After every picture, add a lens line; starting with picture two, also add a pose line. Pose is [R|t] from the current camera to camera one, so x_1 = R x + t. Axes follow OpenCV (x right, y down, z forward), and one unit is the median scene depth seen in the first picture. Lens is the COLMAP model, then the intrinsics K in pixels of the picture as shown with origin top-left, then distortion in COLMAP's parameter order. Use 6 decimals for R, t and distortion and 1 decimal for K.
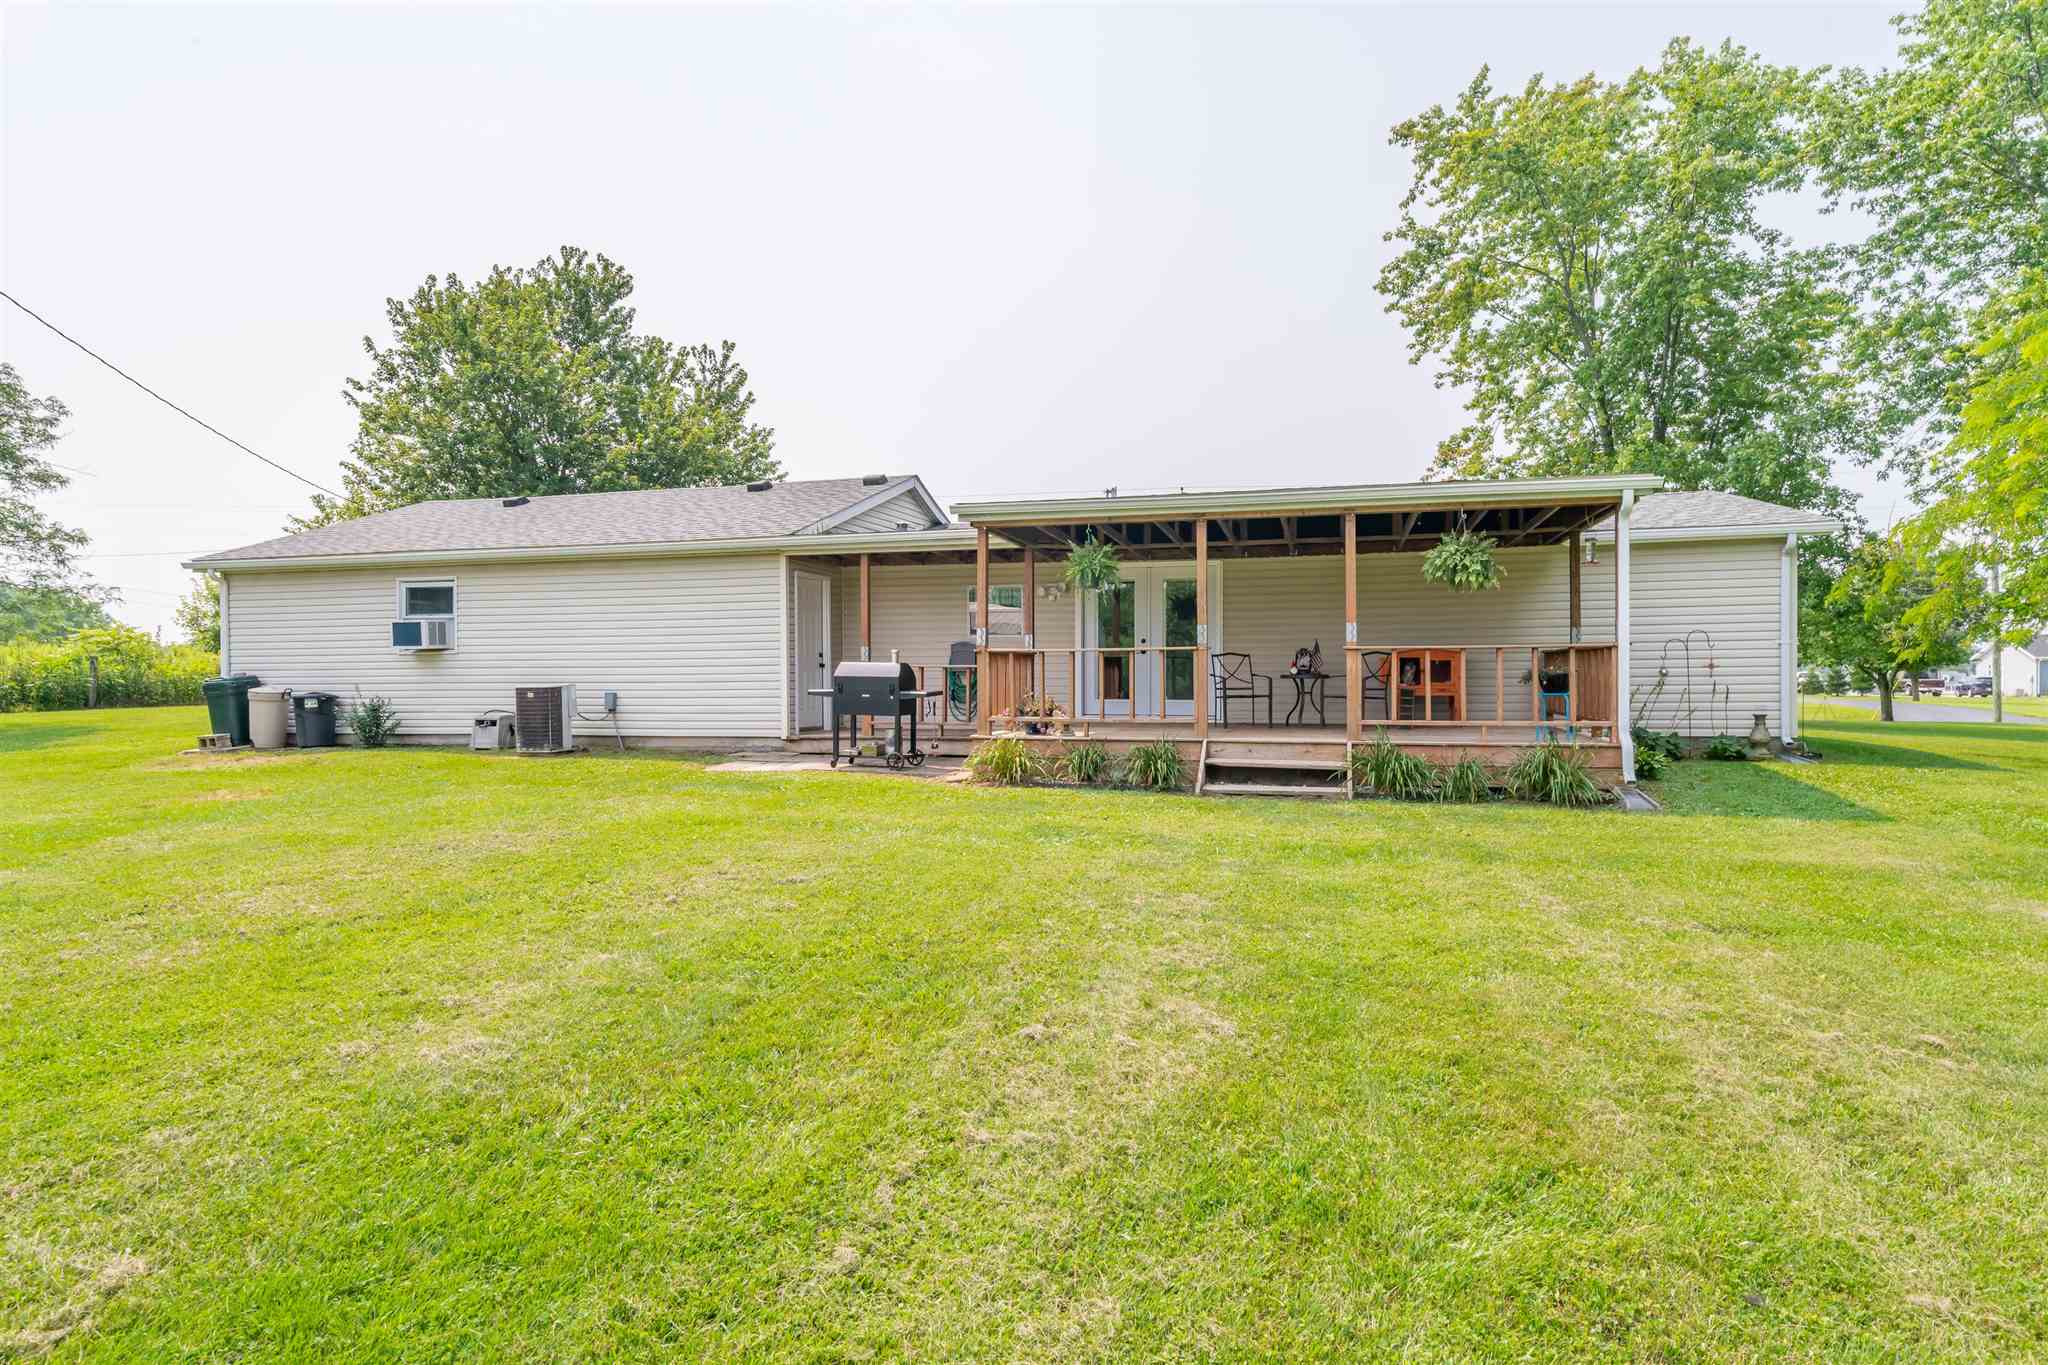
lens RADIAL K [[1149.2, 0, 1014.8], [0, 1149.2, 688.9], [0, 0, 1]] dist [0.011883, -0.004338]
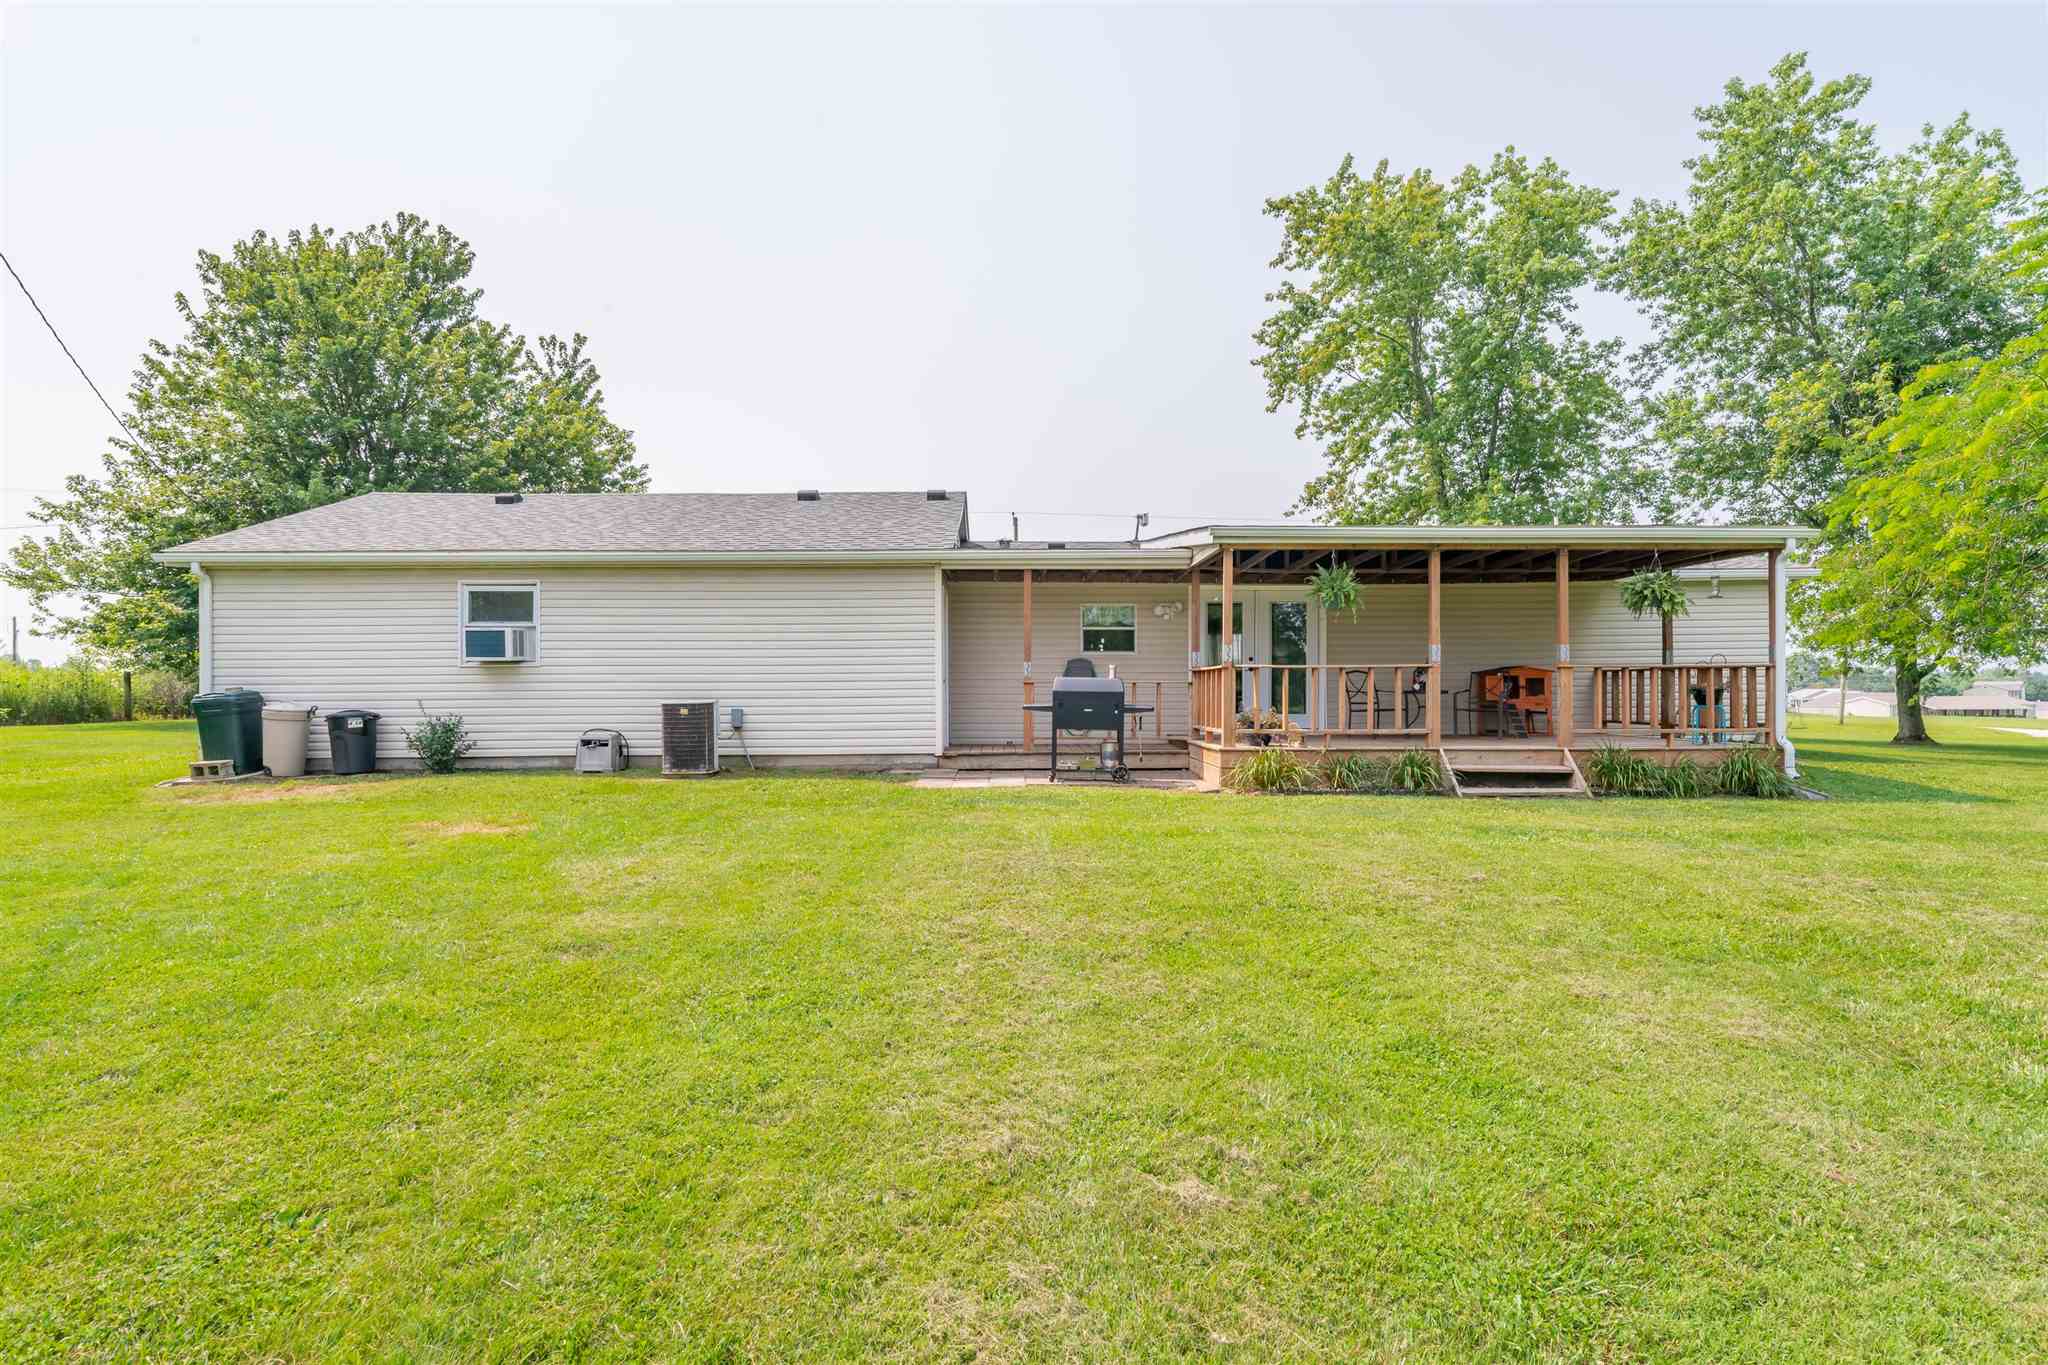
lens RADIAL K [[1149.2, 0, 1009.4], [0, 1149.2, 680.4], [0, 0, 1]] dist [0.011883, -0.004338]
pose [[0.959182, 0.004150, 0.282760, -0.263253], [0.003300, 0.999660, -0.025866, 0.003093], [-0.282771, 0.025744, 0.958842, 0.027560]]
